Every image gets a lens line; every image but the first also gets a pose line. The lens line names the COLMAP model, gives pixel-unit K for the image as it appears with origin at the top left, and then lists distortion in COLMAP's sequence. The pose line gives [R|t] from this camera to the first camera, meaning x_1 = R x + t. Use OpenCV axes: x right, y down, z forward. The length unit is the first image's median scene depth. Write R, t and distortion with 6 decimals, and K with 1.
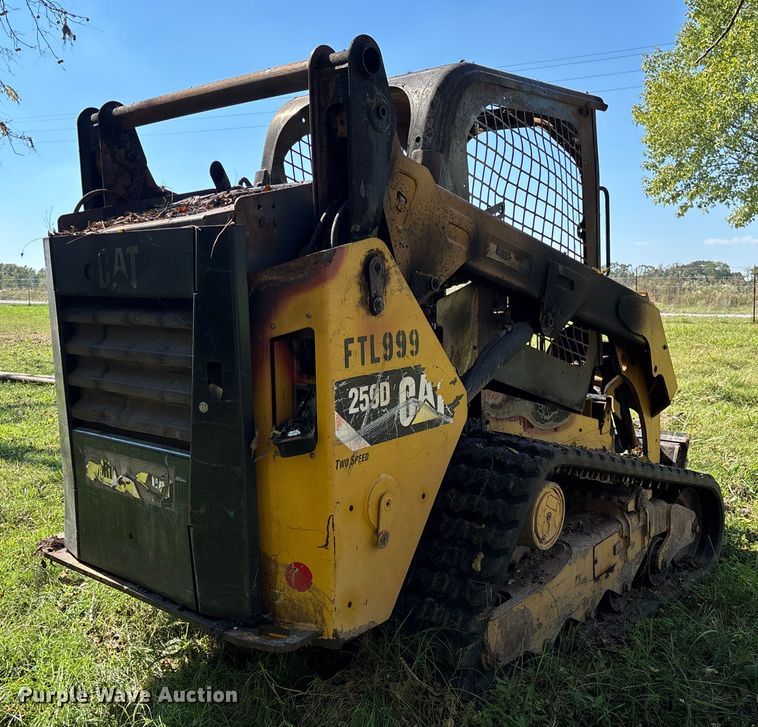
lens RADIAL K [[826.4, 0, 345.2], [0, 826.4, 362.6], [0, 0, 1]] dist [0.143857, -0.426112]
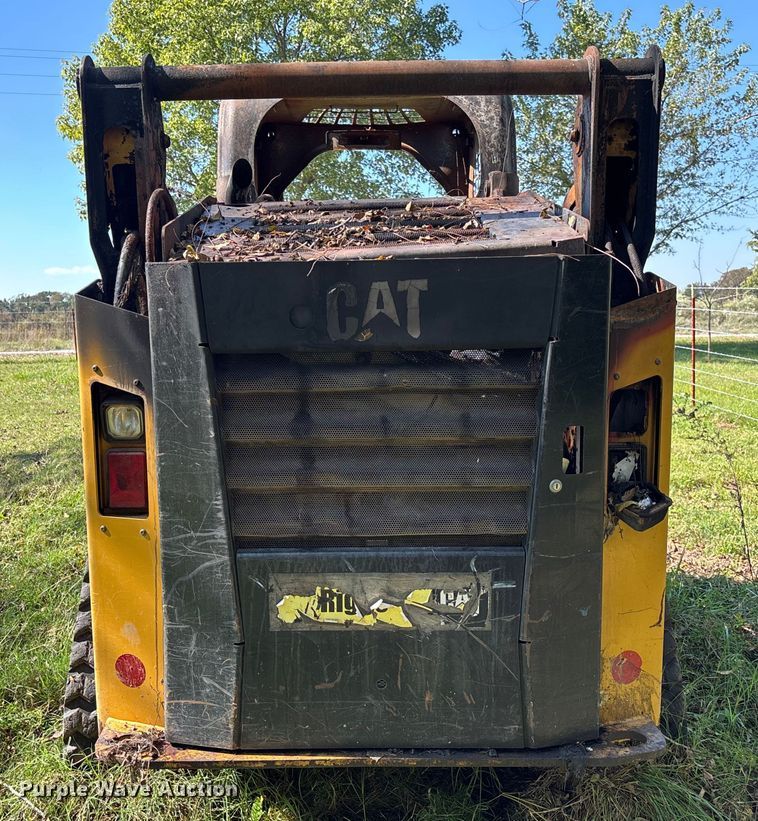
lens RADIAL K [[907.4, 0, 322.7], [0, 907.4, 407.6], [0, 0, 1]] dist [0.088390, -0.236558]
pose [[0.749642, -0.083259, 0.656586, -0.833174], [0.080150, 0.996175, 0.034811, -0.062980], [-0.656972, 0.026529, 0.753448, 0.459368]]
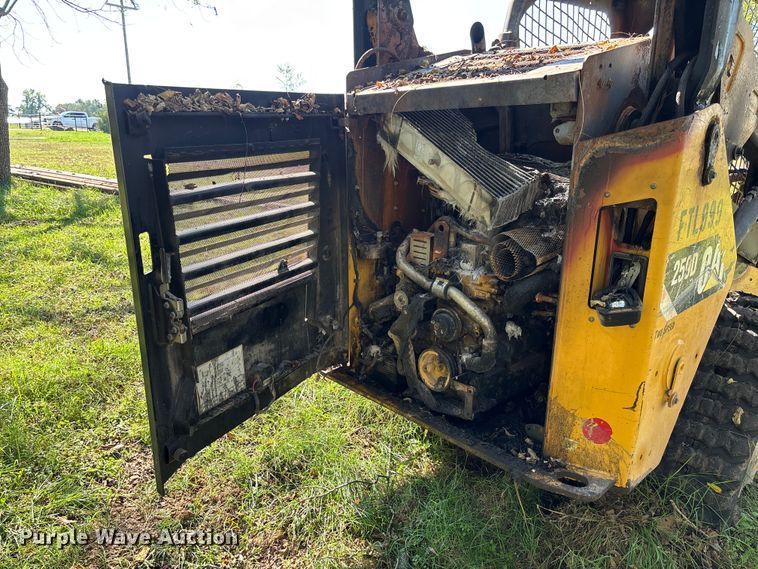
lens RADIAL K [[584.0, 0, 379.4], [0, 584.0, 295.7], [0, 0, 1]] dist [0.013621, 0.009839]
pose [[0.996831, 0.051815, -0.060365, -0.281277], [-0.040040, 0.982463, 0.182109, -0.038435], [0.068743, -0.179115, 0.981424, 0.253191]]
